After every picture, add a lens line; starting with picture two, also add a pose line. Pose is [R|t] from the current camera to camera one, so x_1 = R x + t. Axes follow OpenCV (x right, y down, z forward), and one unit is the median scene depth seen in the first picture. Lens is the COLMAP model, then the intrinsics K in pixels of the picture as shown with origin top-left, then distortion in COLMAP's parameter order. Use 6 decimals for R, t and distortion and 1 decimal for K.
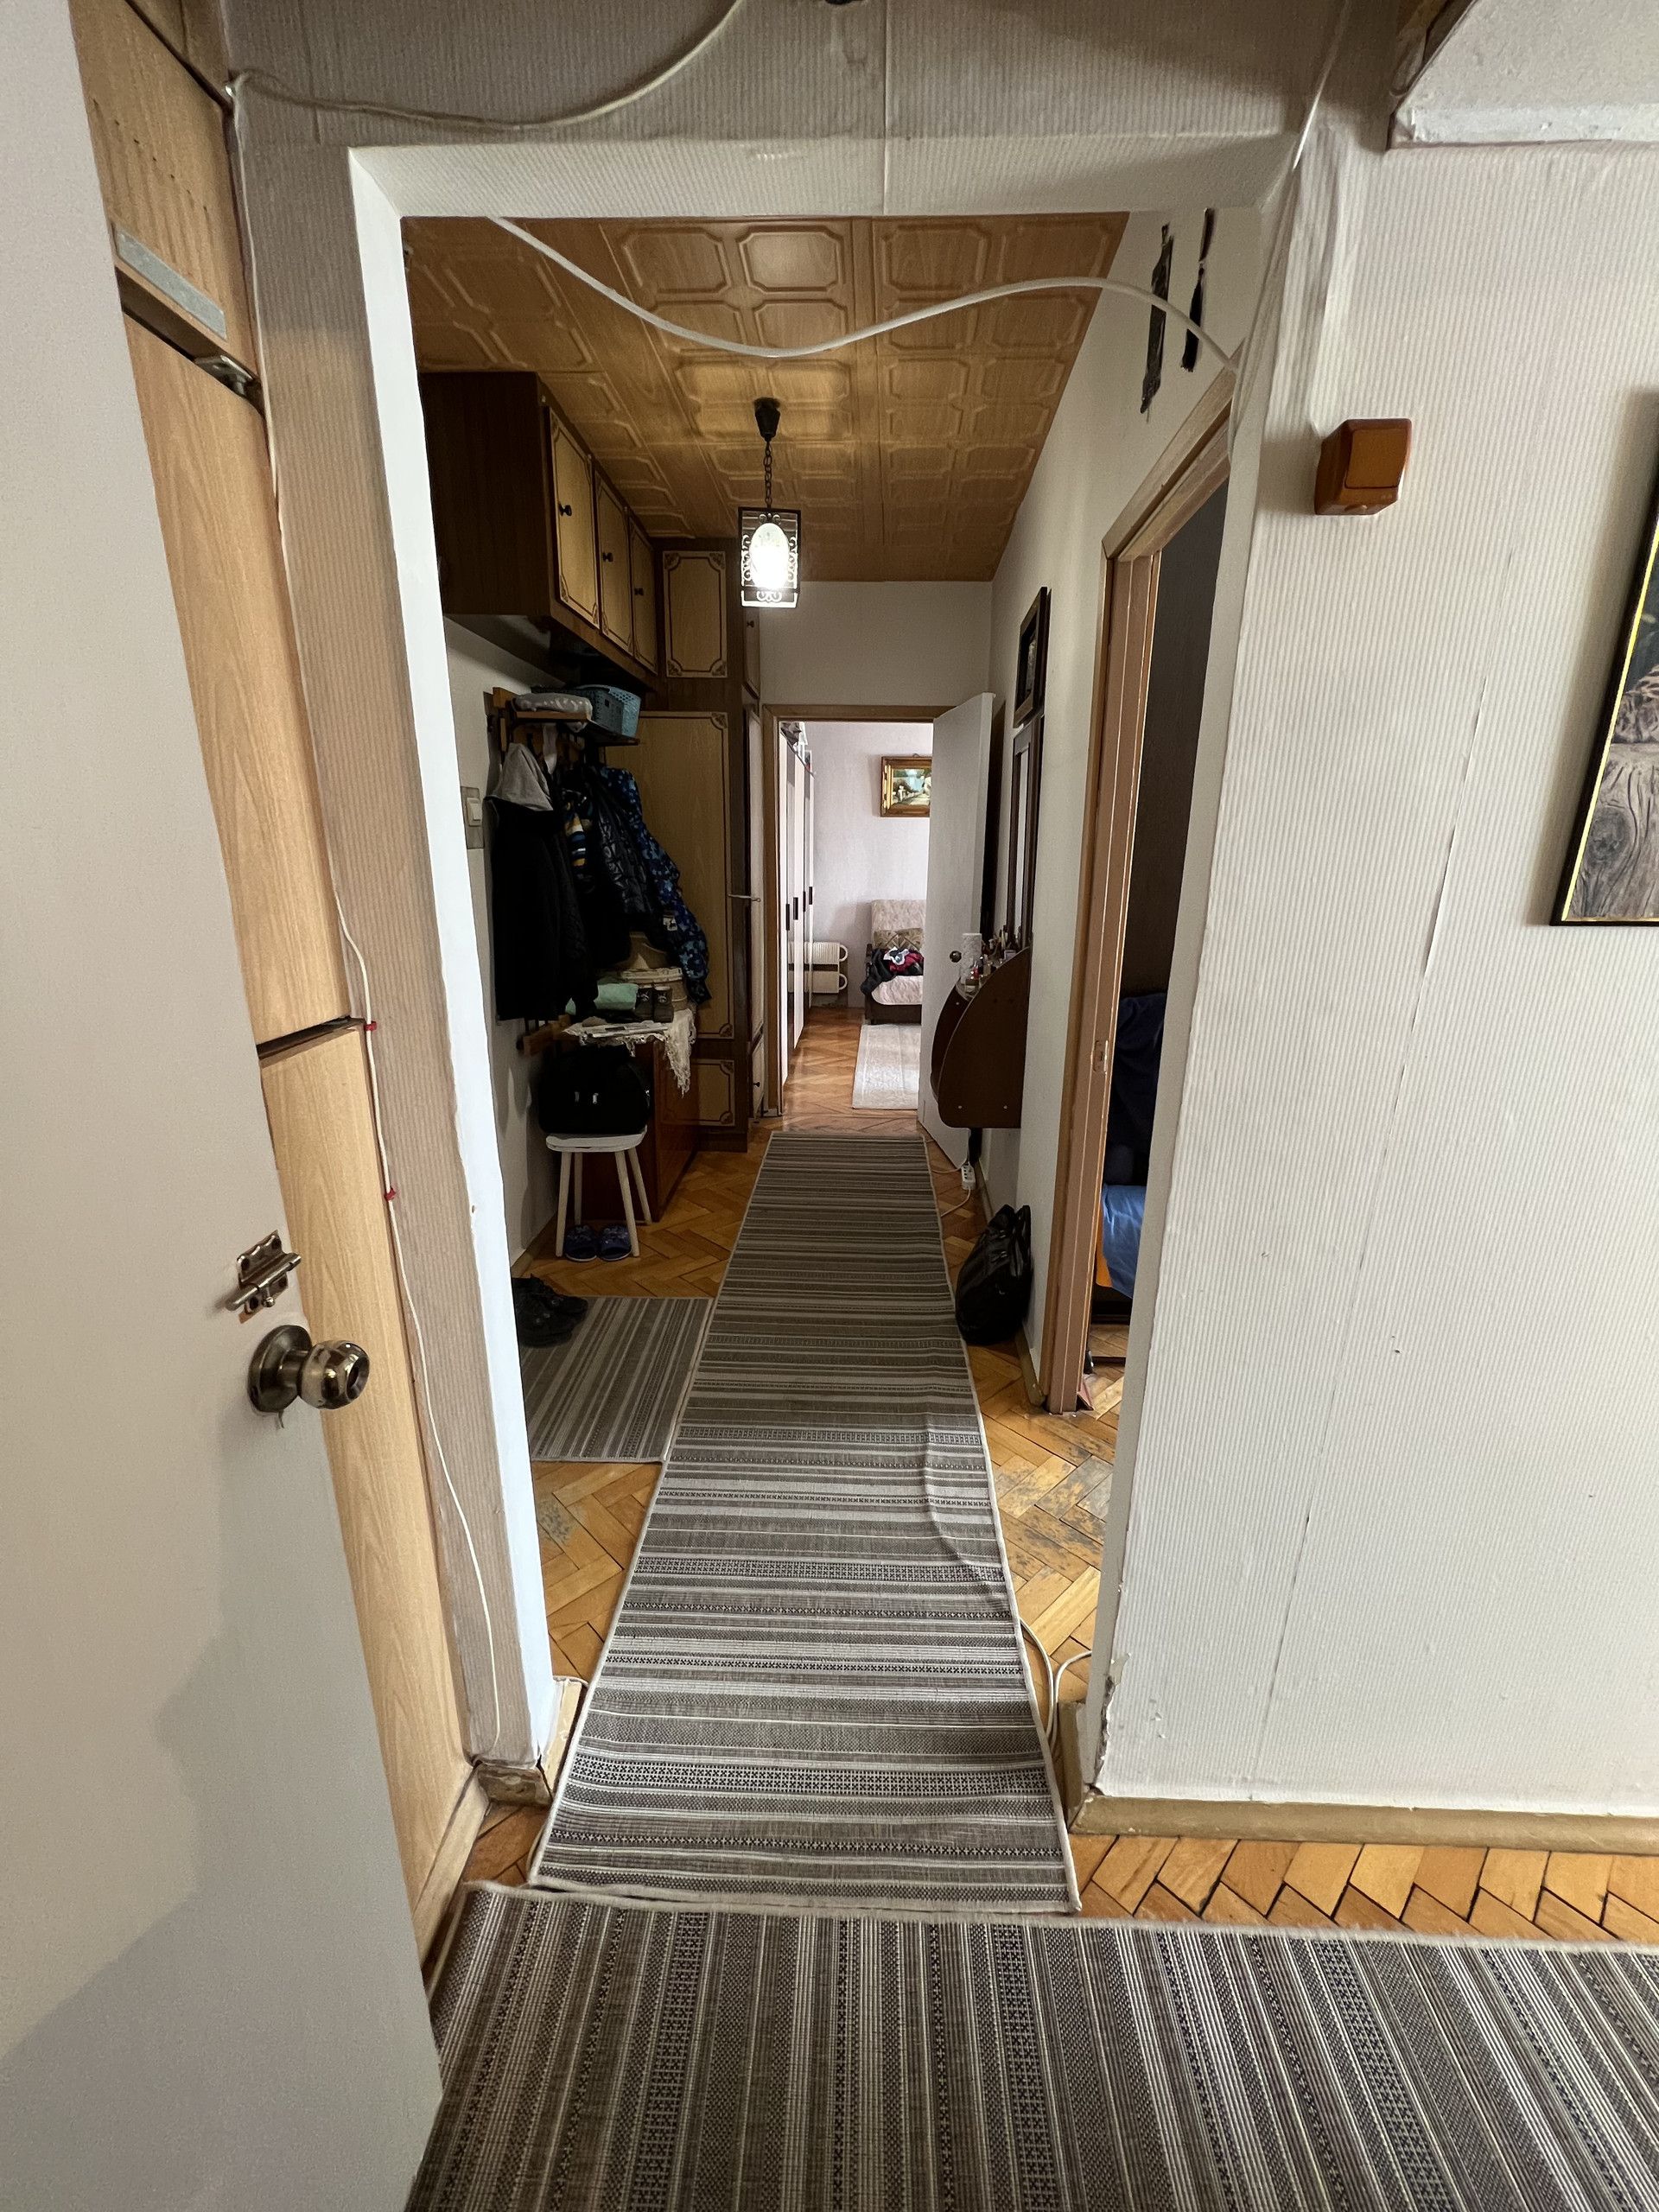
lens RADIAL K [[886.7, 0, 833.9], [0, 886.7, 1108.2], [0, 0, 1]] dist [-0.000594, 0.000318]
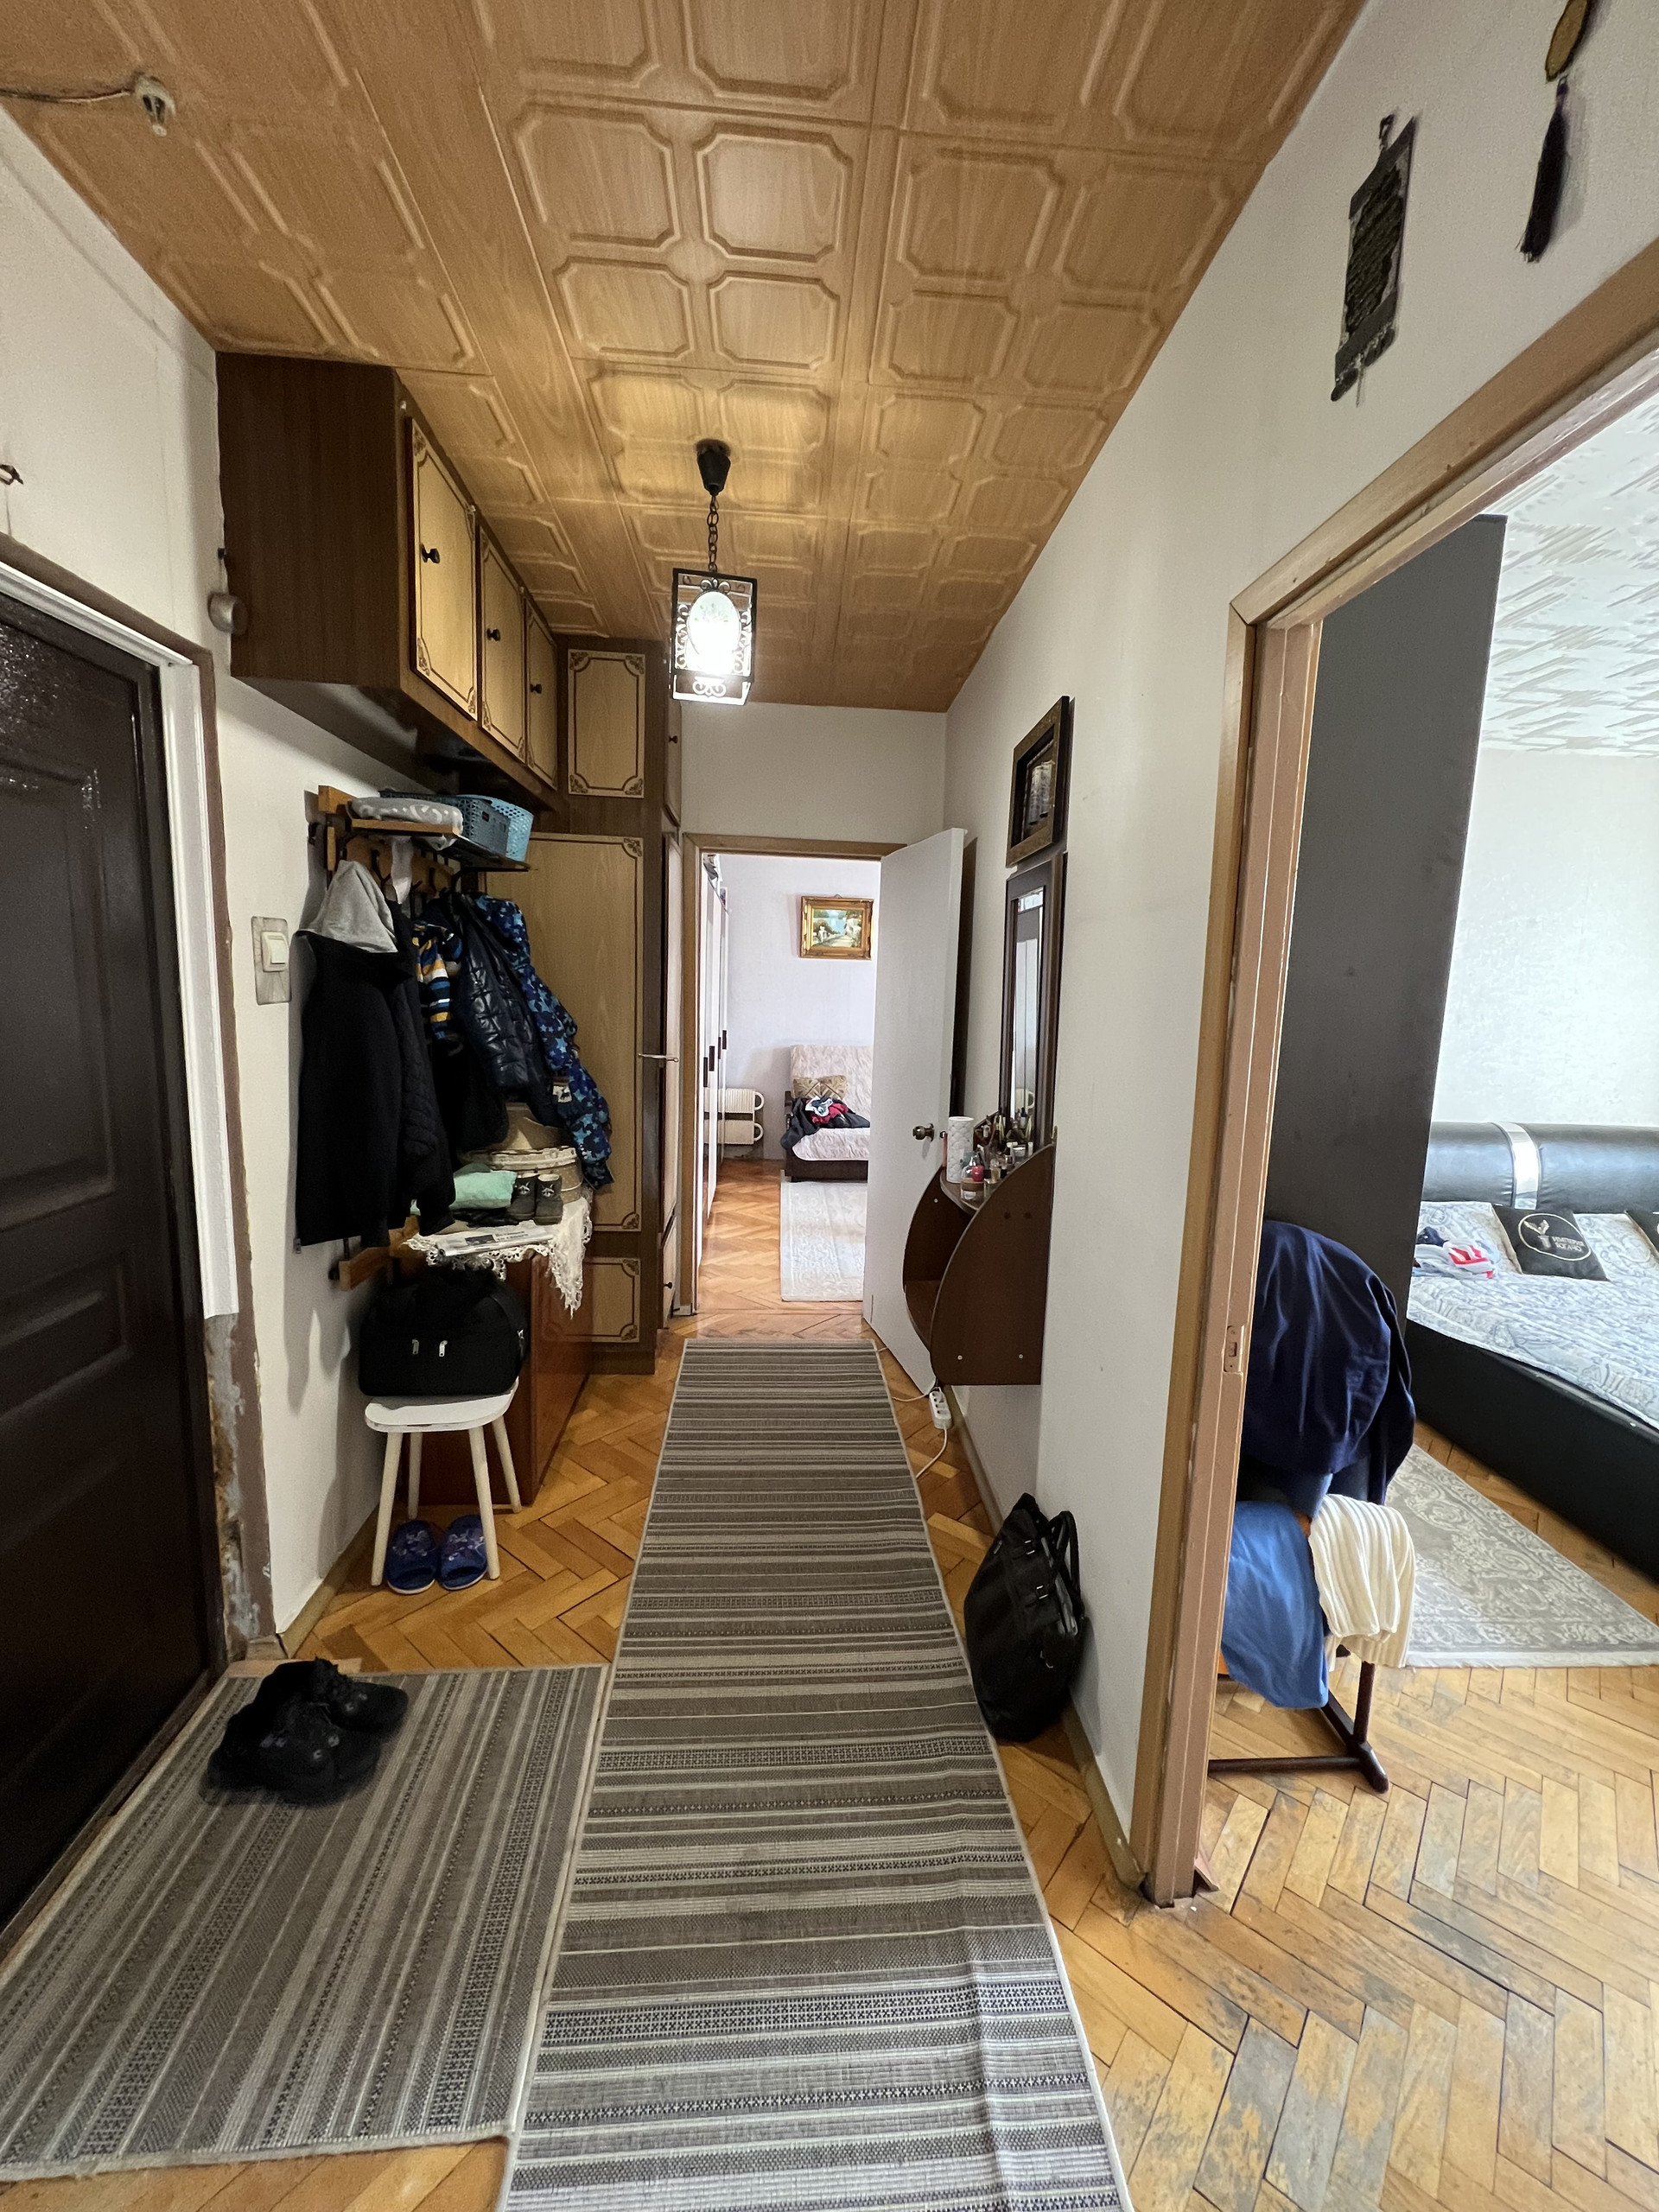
lens RADIAL K [[886.7, 0, 833.9], [0, 886.7, 1108.2], [0, 0, 1]] dist [-0.000594, 0.000318]
pose [[0.993378, 0.006679, 0.114695, -0.043594], [0.009733, 0.989828, -0.141936, -0.095748], [-0.114476, 0.142113, 0.983209, 0.247098]]
